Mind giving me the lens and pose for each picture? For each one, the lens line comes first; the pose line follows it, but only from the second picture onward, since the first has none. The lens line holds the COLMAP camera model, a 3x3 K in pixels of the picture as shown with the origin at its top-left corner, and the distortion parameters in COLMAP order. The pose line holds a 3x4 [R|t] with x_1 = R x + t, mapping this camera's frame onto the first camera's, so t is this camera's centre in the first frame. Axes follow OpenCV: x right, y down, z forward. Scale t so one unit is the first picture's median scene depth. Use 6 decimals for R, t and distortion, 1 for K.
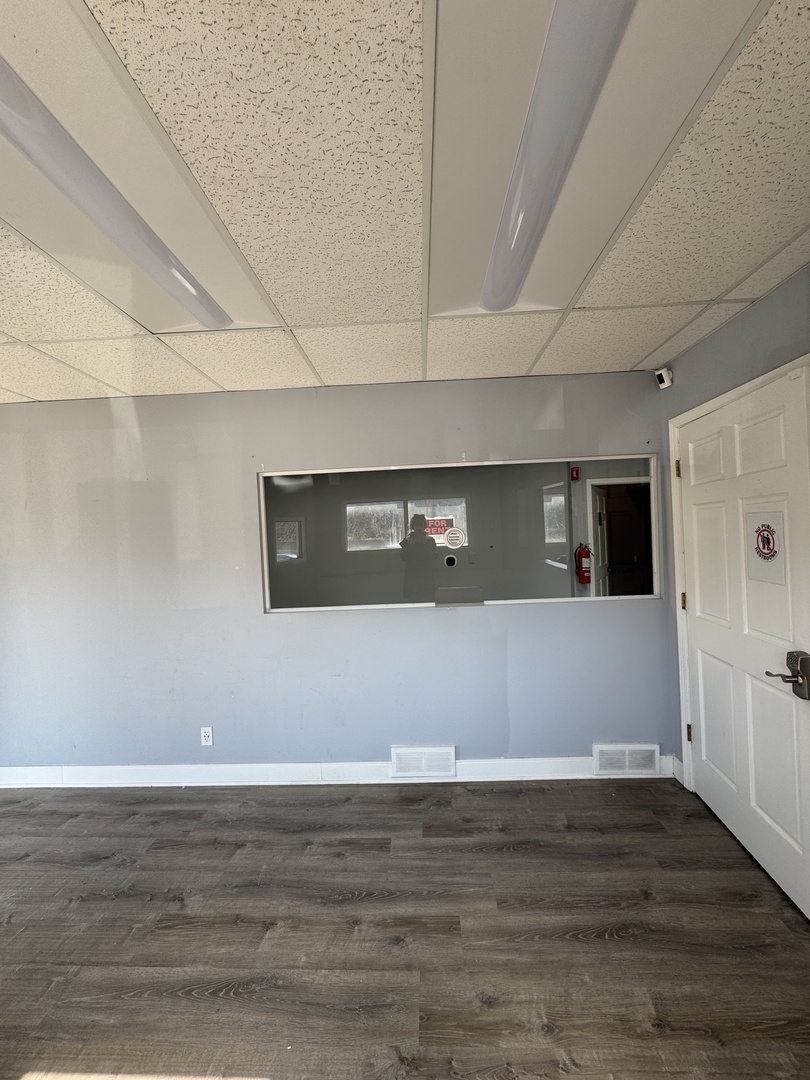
lens RADIAL K [[430.7, 0, 403.6], [0, 430.7, 538.4], [0, 0, 1]] dist [-0.000372, -0.001084]
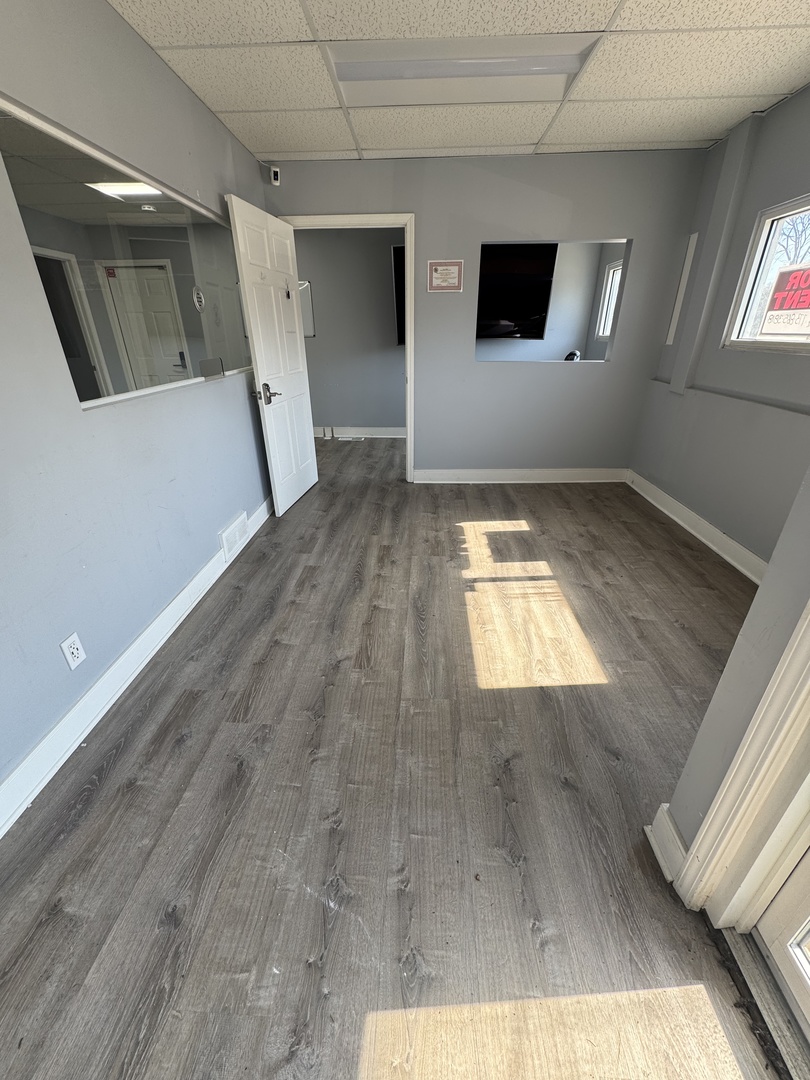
lens RADIAL K [[430.7, 0, 405.2], [0, 430.7, 539.8], [0, 0, 1]] dist [-0.000372, -0.001084]
pose [[-0.006838, -0.398580, 0.917108, -1.310832], [-0.000051, 0.917130, 0.398589, 0.143795], [-0.999977, 0.002679, -0.006292, 0.813391]]
